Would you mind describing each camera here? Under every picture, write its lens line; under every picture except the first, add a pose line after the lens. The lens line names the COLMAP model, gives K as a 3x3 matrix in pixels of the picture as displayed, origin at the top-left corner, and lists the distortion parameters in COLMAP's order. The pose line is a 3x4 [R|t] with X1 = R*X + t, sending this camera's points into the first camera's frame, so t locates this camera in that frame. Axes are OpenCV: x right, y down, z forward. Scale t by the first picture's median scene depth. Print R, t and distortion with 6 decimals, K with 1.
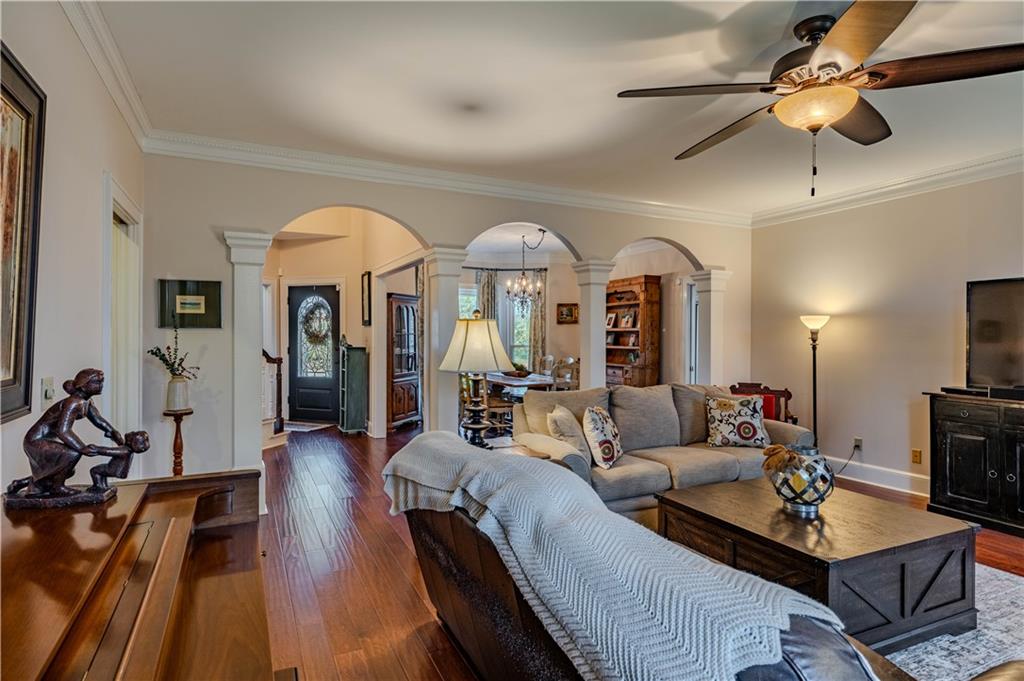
lens RADIAL K [[574.5, 0, 512.0], [0, 574.5, 340.5], [0, 0, 1]] dist [0.000320, 0.000040]
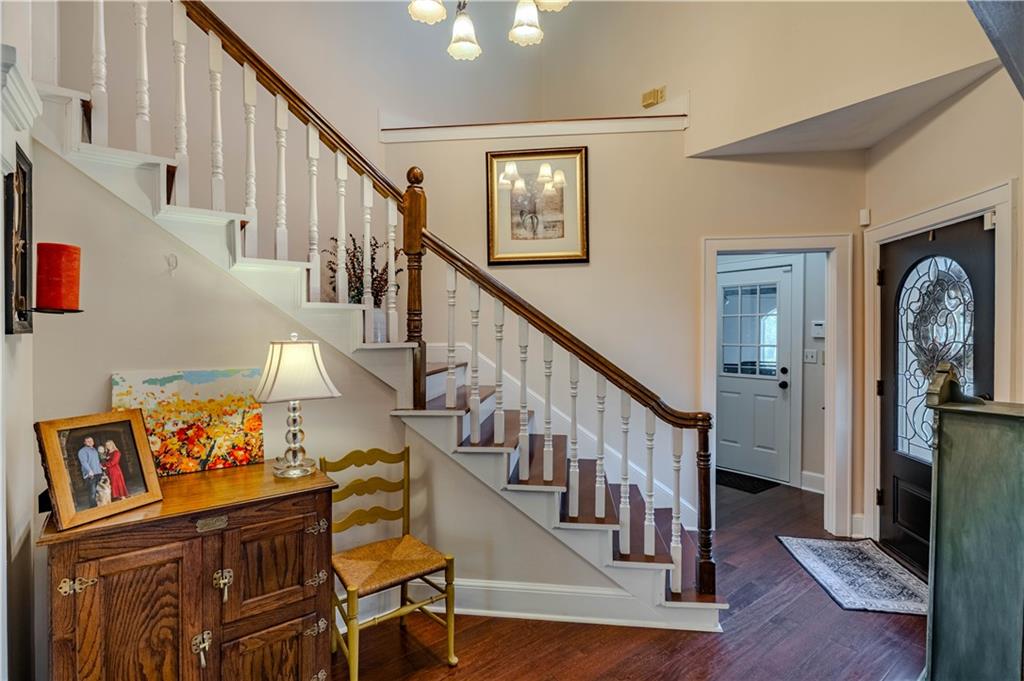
lens RADIAL K [[490.2, 0, 512.0], [0, 490.2, 340.5], [0, 0, 1]] dist [-0.001290, 0.000234]
pose [[0.203177, 0.011280, -0.979077, -0.072473], [-0.008914, 0.999914, 0.009670, -0.020838], [0.979102, 0.006763, 0.203260, 0.642726]]
